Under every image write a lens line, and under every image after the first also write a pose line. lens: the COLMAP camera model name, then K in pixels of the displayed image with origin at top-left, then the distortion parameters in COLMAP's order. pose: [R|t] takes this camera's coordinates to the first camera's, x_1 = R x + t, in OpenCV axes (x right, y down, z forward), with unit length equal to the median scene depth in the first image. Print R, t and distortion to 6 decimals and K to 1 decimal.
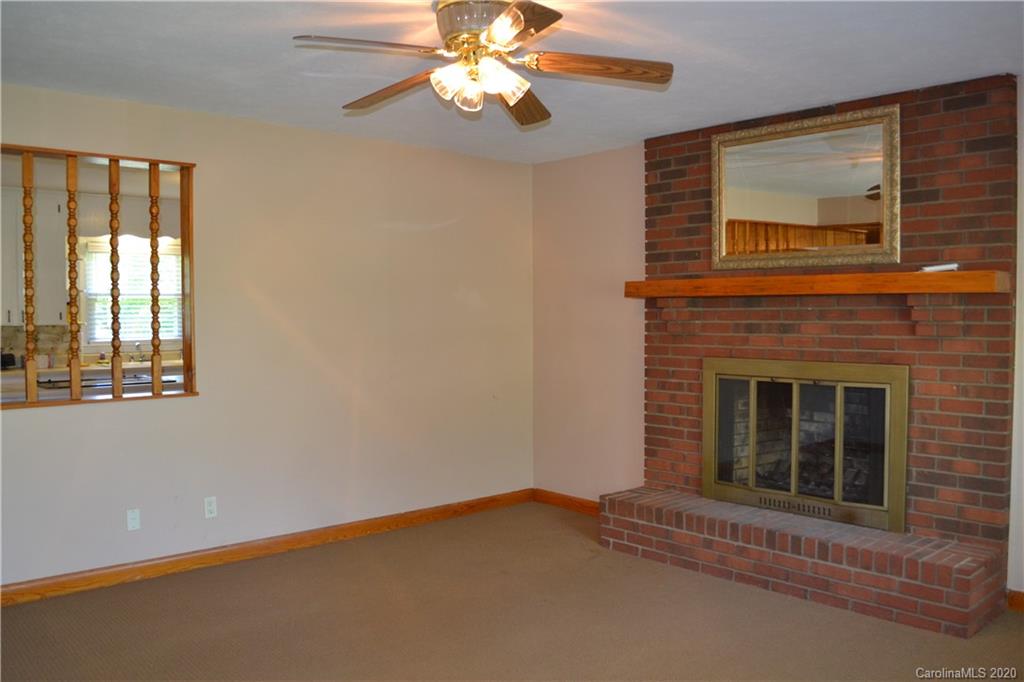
lens RADIAL K [[836.9, 0, 512.0], [0, 836.9, 341.0], [0, 0, 1]] dist [-0.070267, 0.006092]
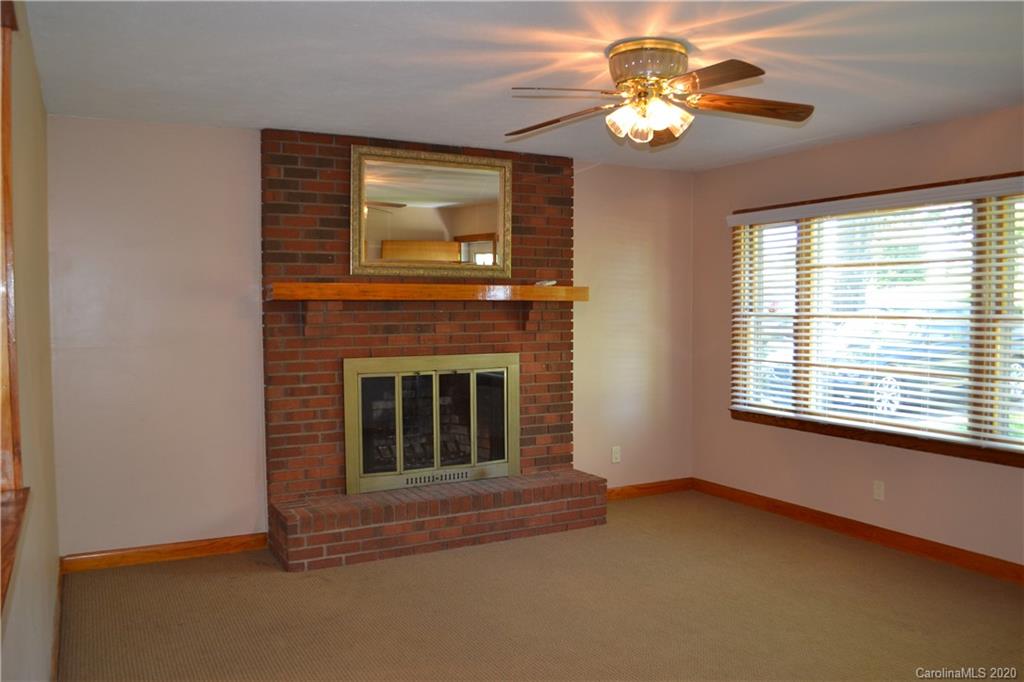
lens RADIAL K [[836.9, 0, 512.0], [0, 836.9, 341.0], [0, 0, 1]] dist [-0.070267, 0.006092]
pose [[0.241827, -0.041540, 0.969430, -0.736629], [0.032900, 0.998860, 0.034594, -0.032269], [-0.969761, 0.023529, 0.242918, 0.563504]]
